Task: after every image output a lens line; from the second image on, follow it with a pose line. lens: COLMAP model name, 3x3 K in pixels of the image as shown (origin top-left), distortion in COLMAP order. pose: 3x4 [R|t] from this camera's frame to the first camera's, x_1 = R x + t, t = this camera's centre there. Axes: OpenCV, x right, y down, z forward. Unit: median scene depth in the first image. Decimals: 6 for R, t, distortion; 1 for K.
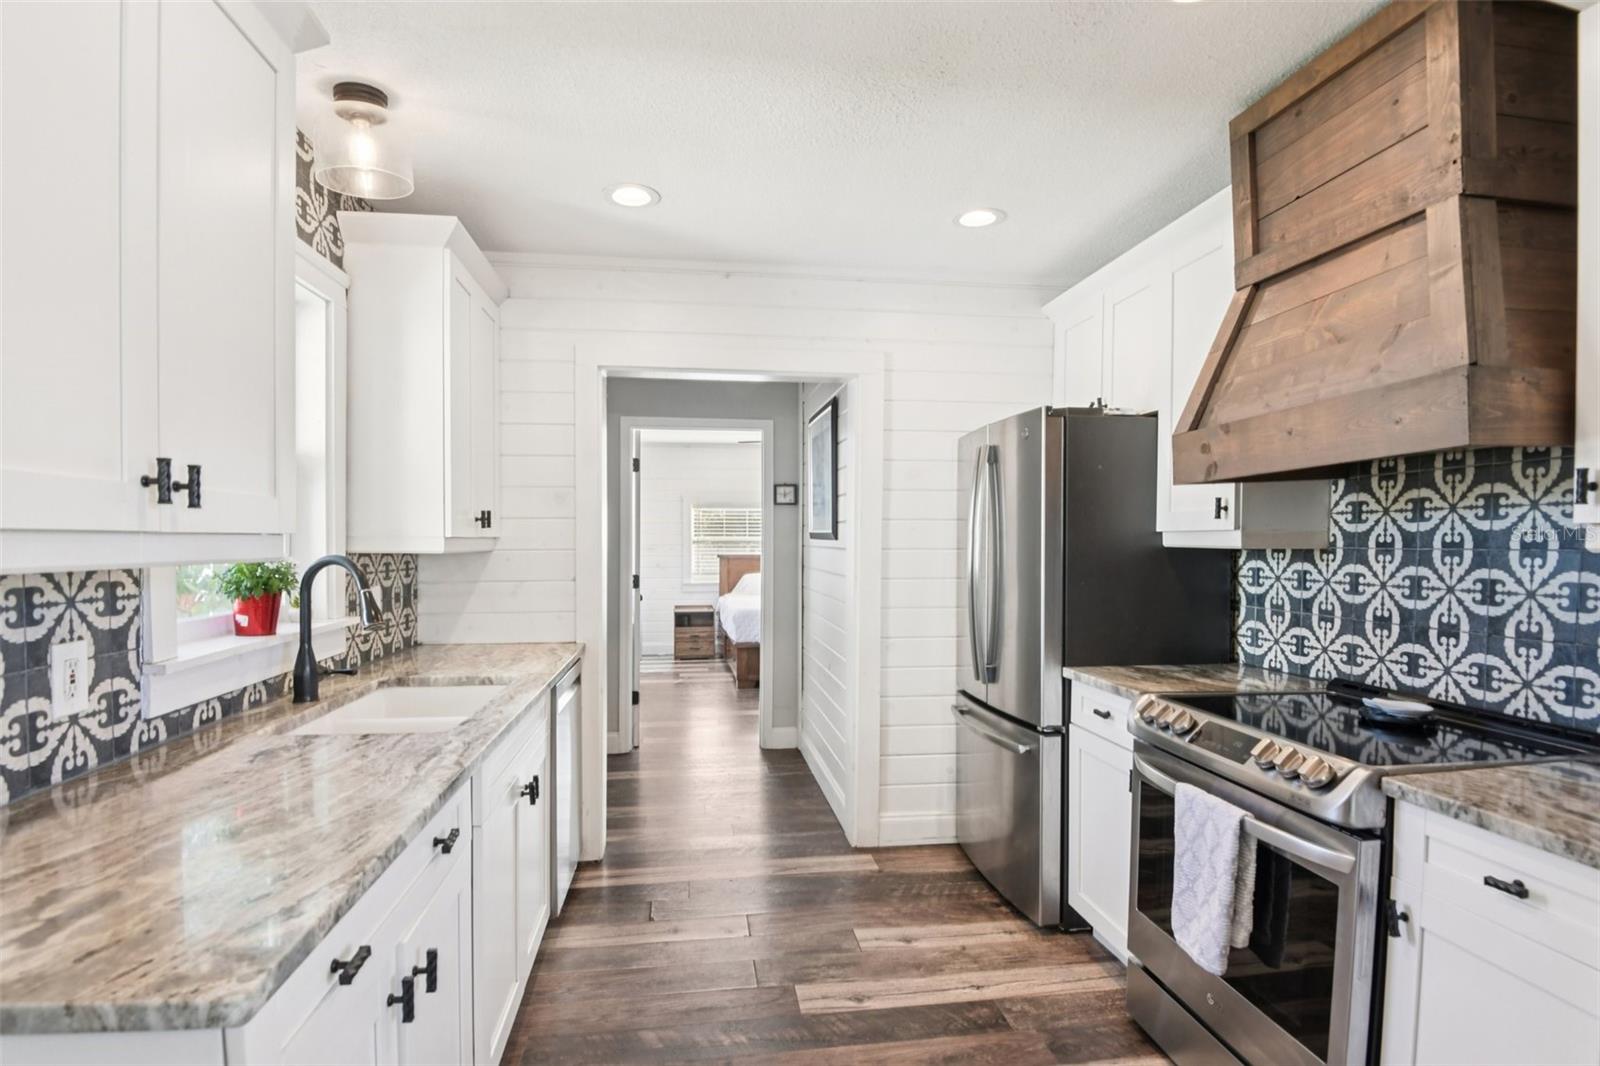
lens RADIAL K [[794.3, 0, 791.4], [0, 794.3, 526.9], [0, 0, 1]] dist [-0.000597, -0.028521]
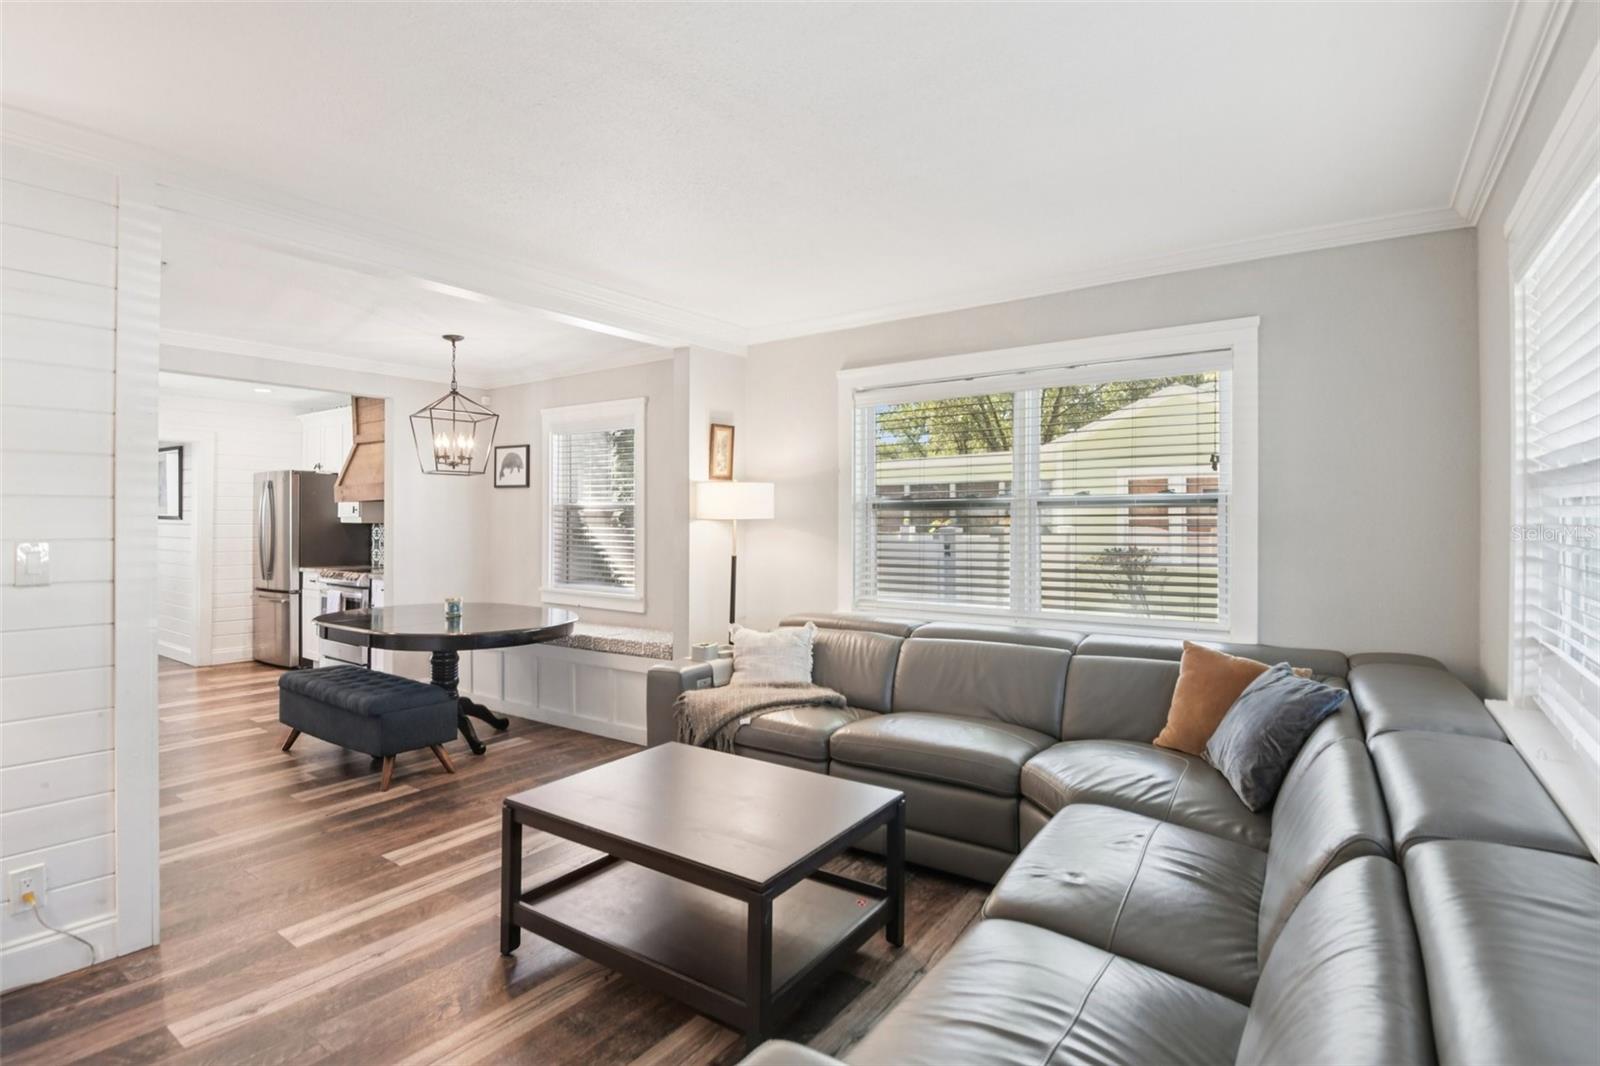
lens RADIAL K [[794.3, 0, 791.4], [0, 794.3, 526.9], [0, 0, 1]] dist [-0.000597, -0.028521]
pose [[0.690536, -0.005590, 0.723276, -0.469871], [-0.012527, 0.999728, 0.019686, -0.036254], [-0.723189, -0.022655, 0.690278, -2.175396]]
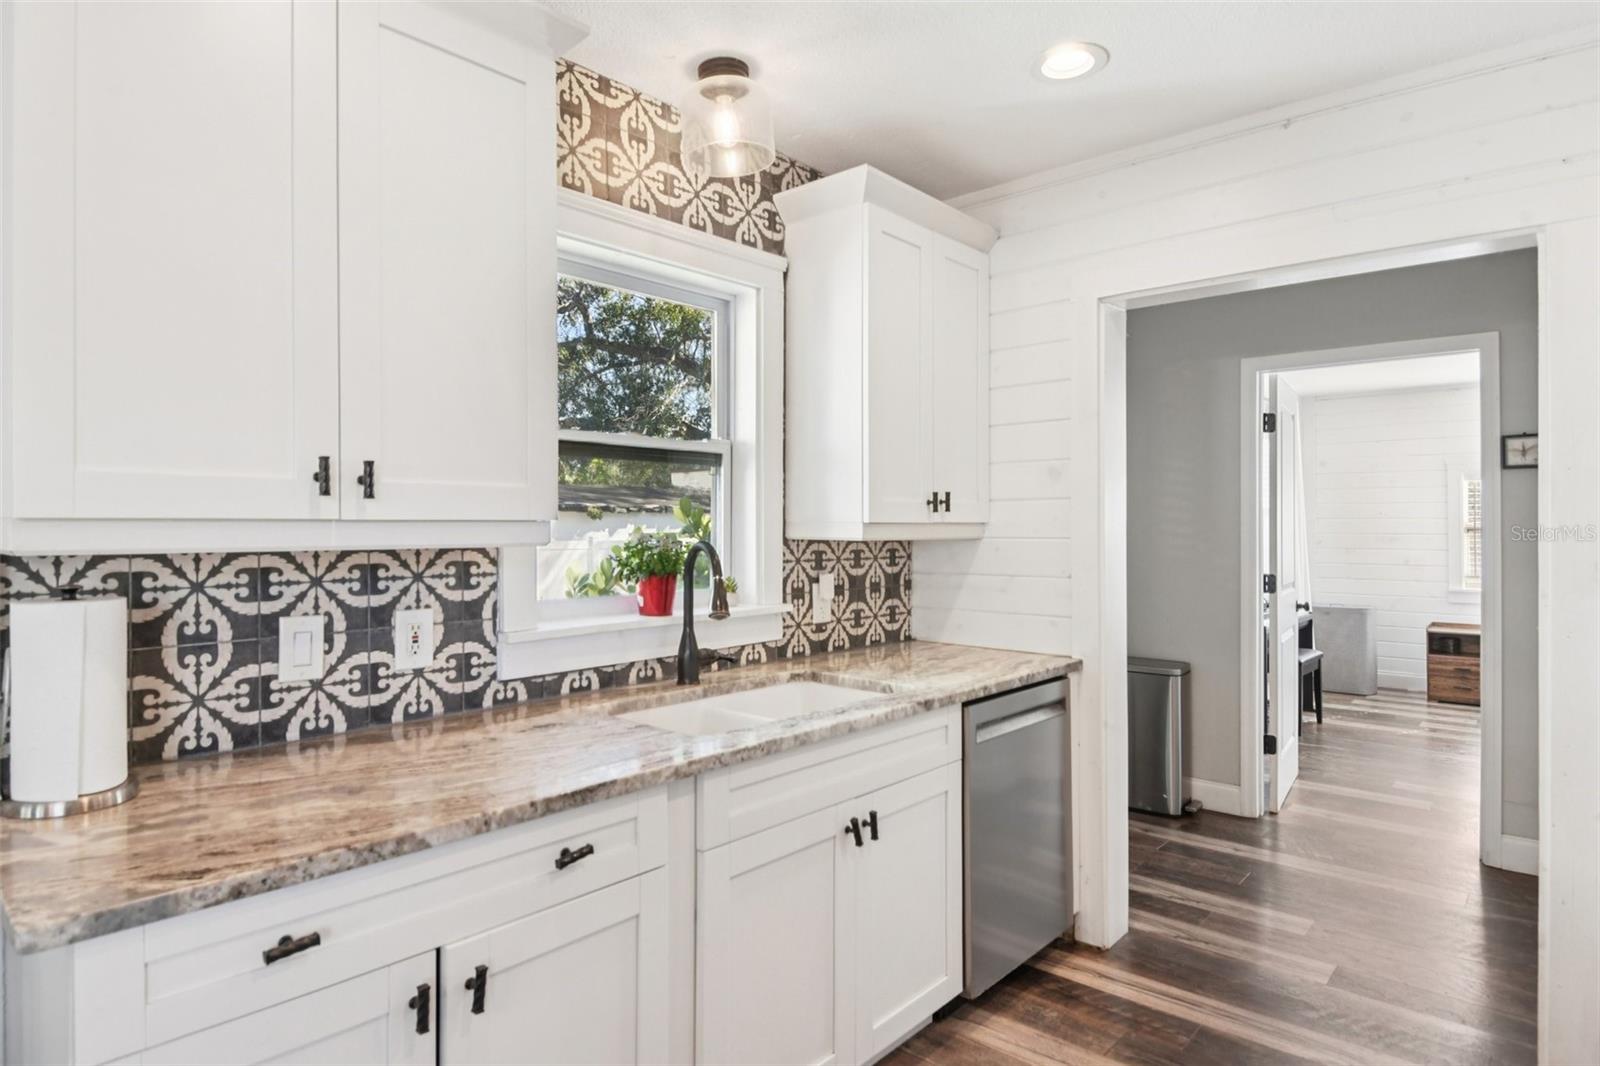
lens RADIAL K [[893.9, 0, 803.1], [0, 893.9, 508.3], [0, 0, 1]] dist [0.000356, -0.000418]
pose [[0.651593, -0.013483, -0.758449, 0.307294], [0.011498, 0.999903, -0.007897, 0.003506], [0.758481, -0.003575, 0.651685, 0.302400]]
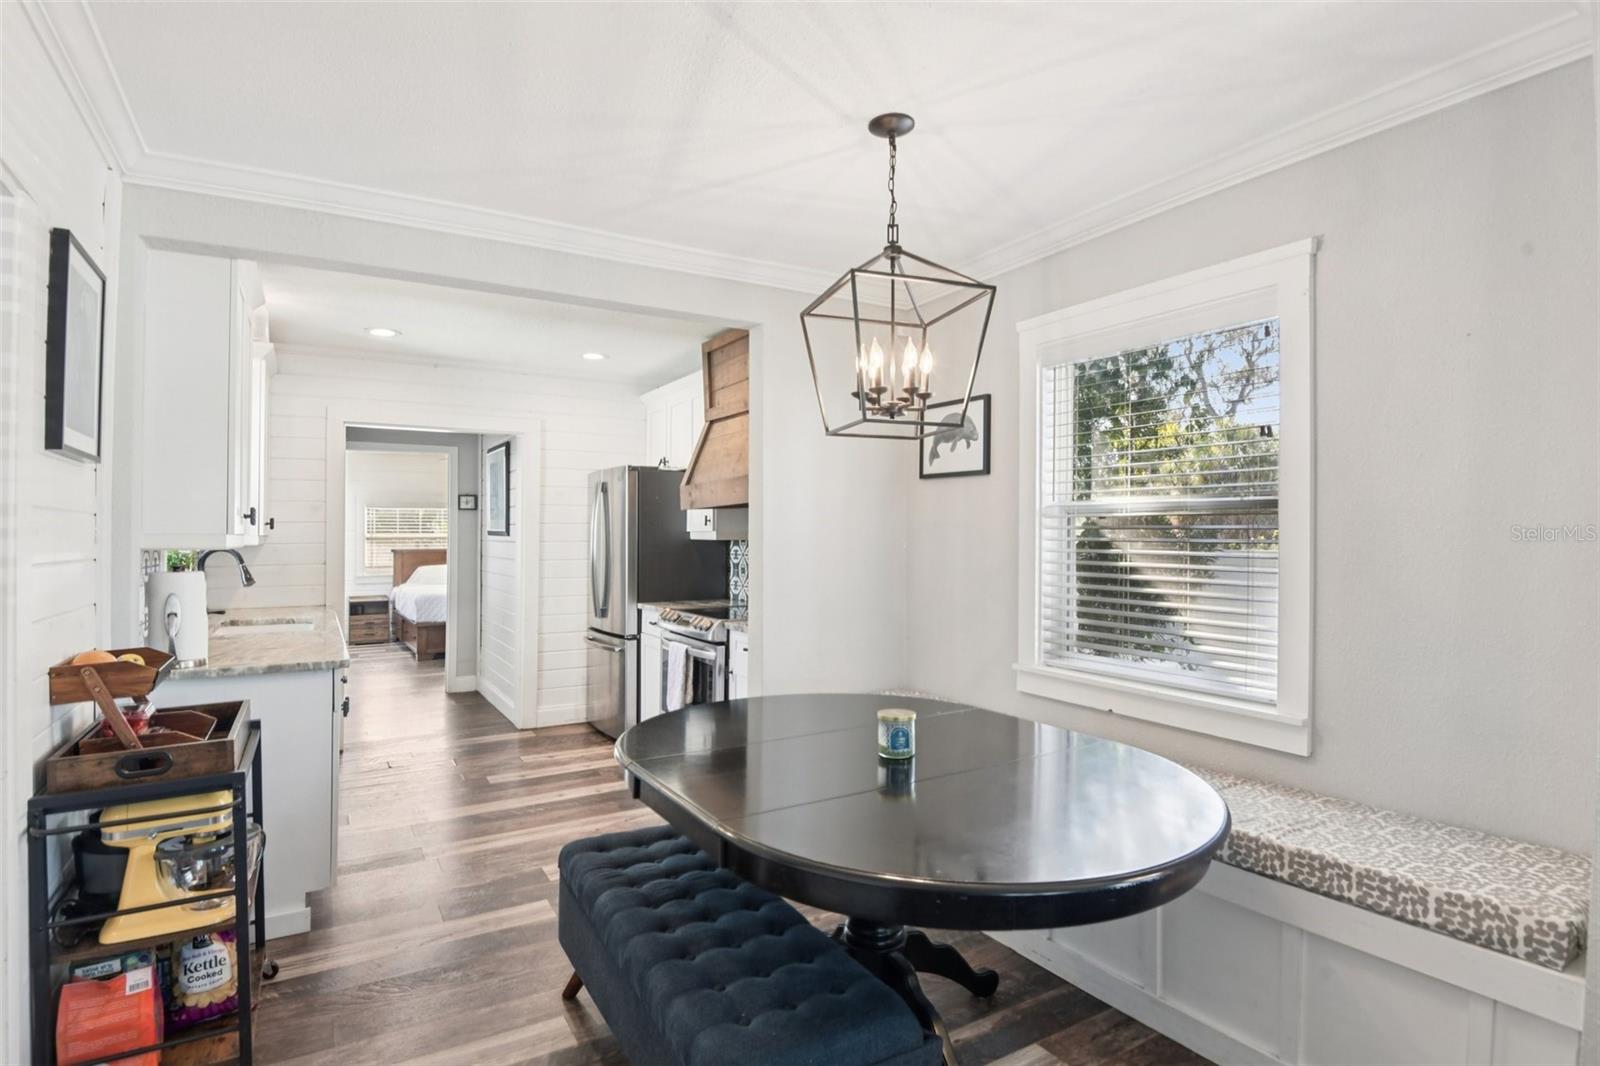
lens RADIAL K [[826.7, 0, 800.0], [0, 826.7, 533.0], [0, 0, 1]] dist [-0.003104, -0.000361]
pose [[0.918928, -0.001453, 0.394424, -0.083176], [-0.003842, 0.999913, 0.012634, -0.017648], [-0.394408, -0.013125, 0.918842, -1.020460]]
